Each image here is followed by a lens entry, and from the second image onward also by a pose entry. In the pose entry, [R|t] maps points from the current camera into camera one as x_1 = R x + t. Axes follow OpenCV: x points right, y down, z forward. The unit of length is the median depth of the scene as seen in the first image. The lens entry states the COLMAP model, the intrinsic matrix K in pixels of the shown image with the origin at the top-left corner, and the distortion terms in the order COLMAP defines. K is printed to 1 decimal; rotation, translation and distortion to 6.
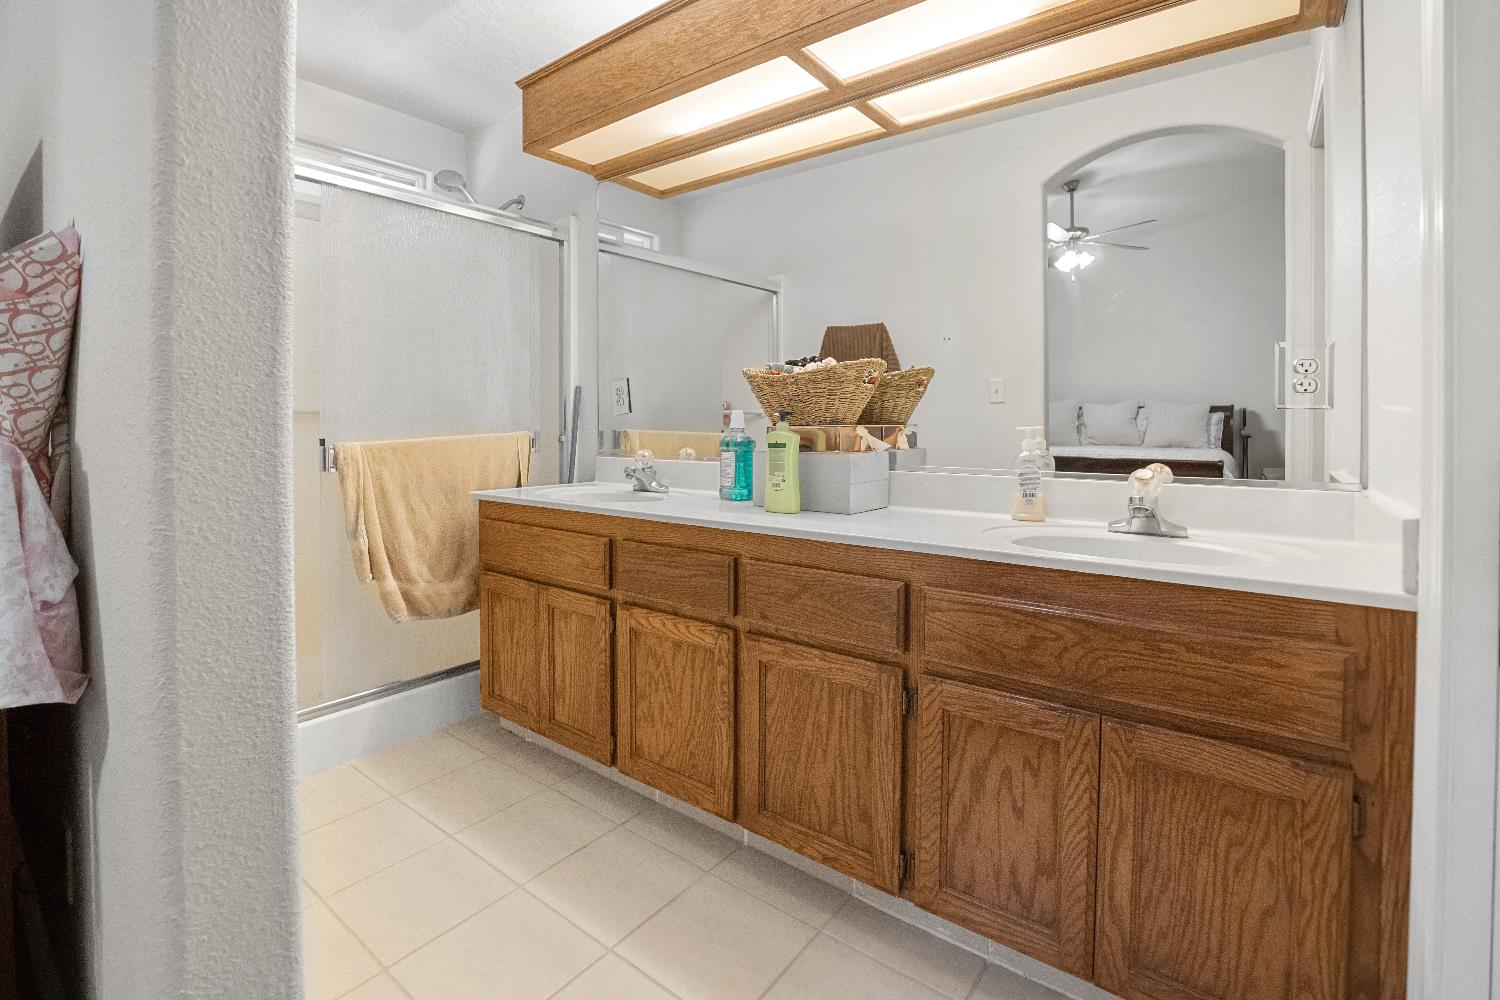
lens RADIAL K [[678.1, 0, 730.1], [0, 678.1, 413.2], [0, 0, 1]] dist [-0.030533, 0.000716]
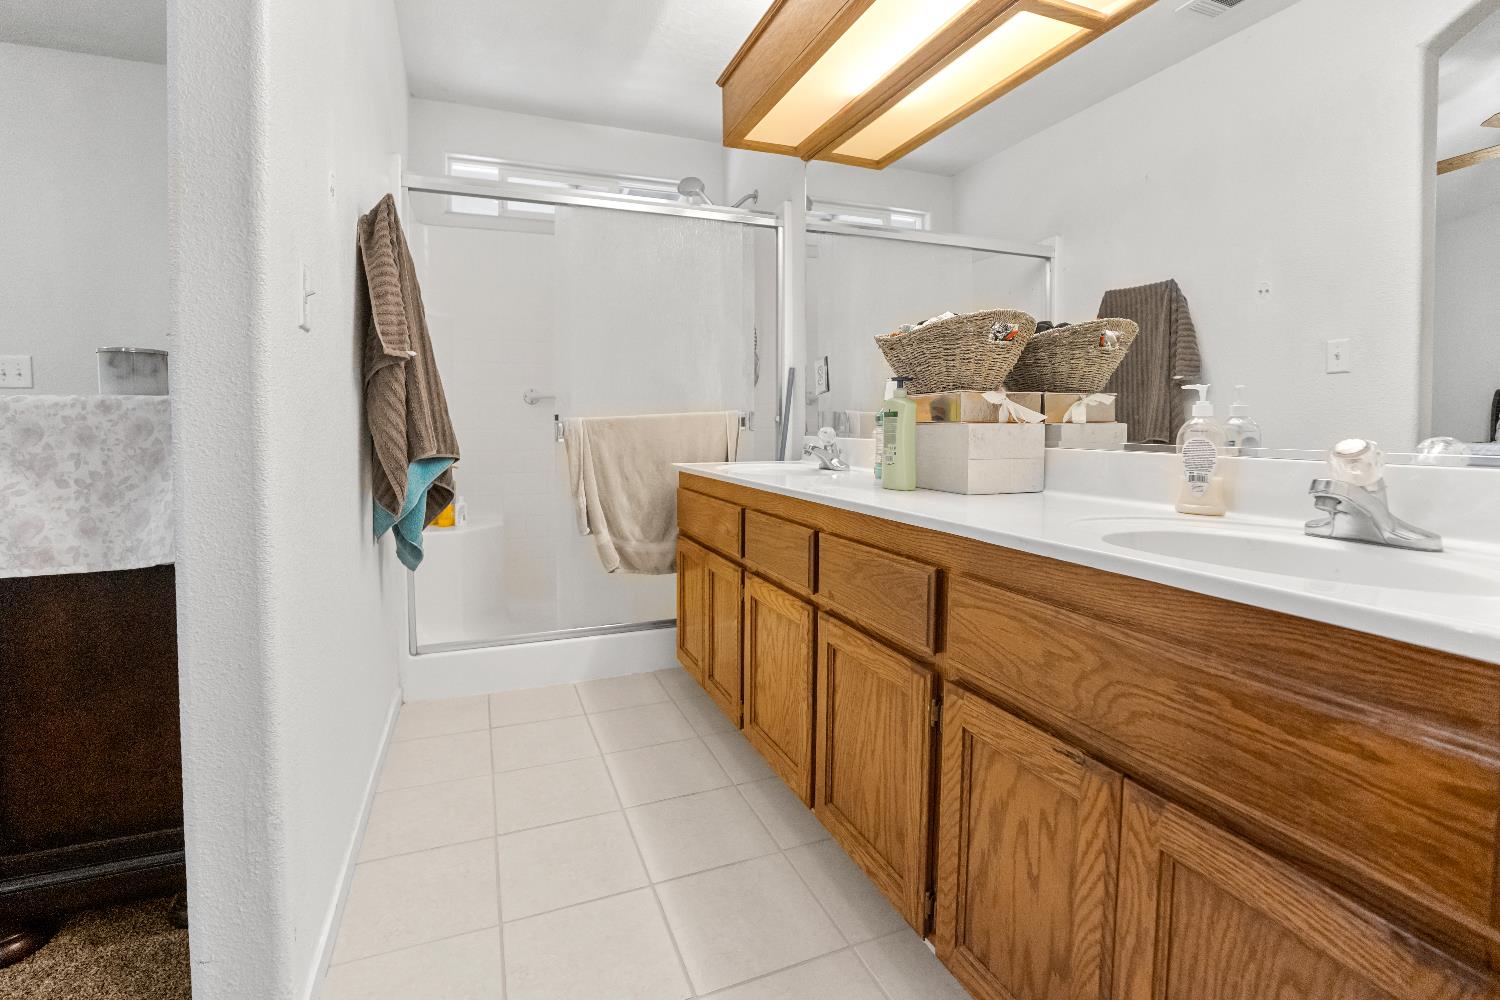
lens RADIAL K [[664.7, 0, 751.1], [0, 664.7, 434.7], [0, 0, 1]] dist [-0.028700, 0.003206]
pose [[0.874187, 0.010513, -0.485475, 0.319441], [0.005652, 0.999478, 0.031821, 0.043290], [0.485556, -0.030562, 0.873671, 0.135568]]
